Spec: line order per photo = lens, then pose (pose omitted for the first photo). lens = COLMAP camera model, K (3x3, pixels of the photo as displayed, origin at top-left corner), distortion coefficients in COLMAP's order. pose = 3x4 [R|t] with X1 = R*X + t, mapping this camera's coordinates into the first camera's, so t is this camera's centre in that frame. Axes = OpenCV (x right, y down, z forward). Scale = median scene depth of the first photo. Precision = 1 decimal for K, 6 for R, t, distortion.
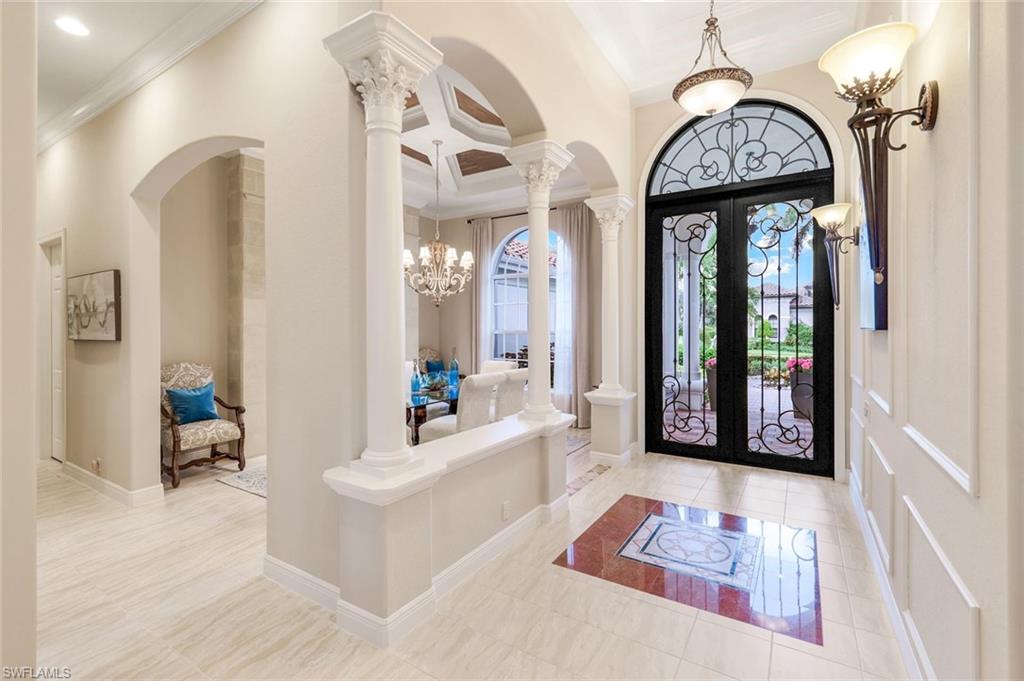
lens RADIAL K [[455.9, 0, 513.4], [0, 455.9, 333.6], [0, 0, 1]] dist [0.005123, 0.000261]
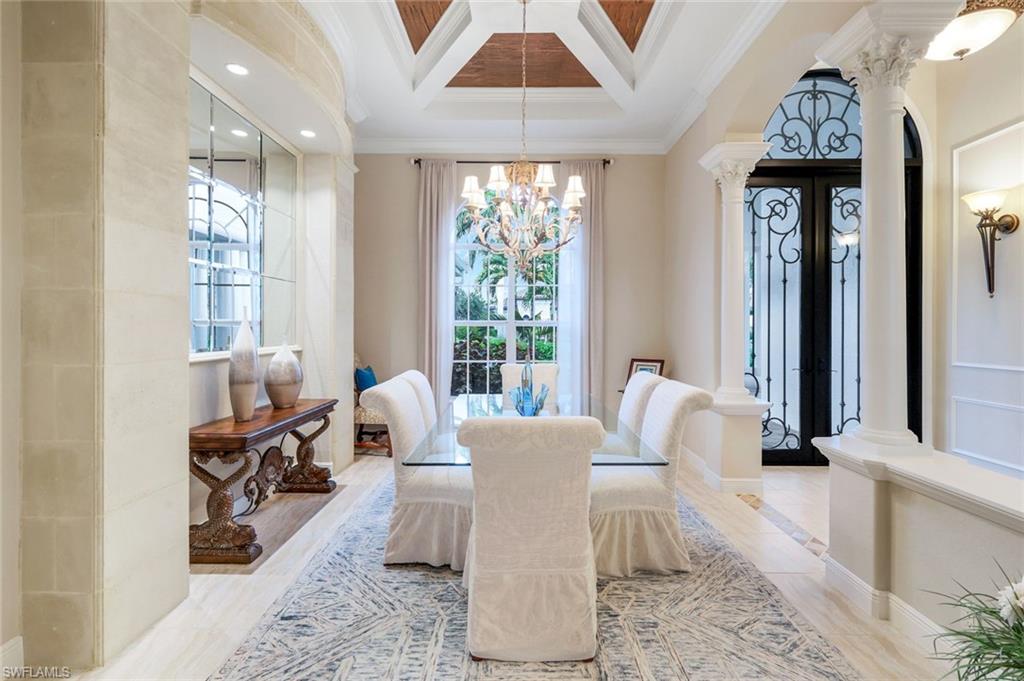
lens RADIAL K [[455.9, 0, 513.4], [0, 455.9, 333.6], [0, 0, 1]] dist [0.005123, 0.000261]
pose [[0.849462, -0.002356, 0.527644, -0.507468], [0.003797, 0.999991, -0.001648, 0.018157], [-0.527635, 0.003403, 0.849464, 0.525909]]
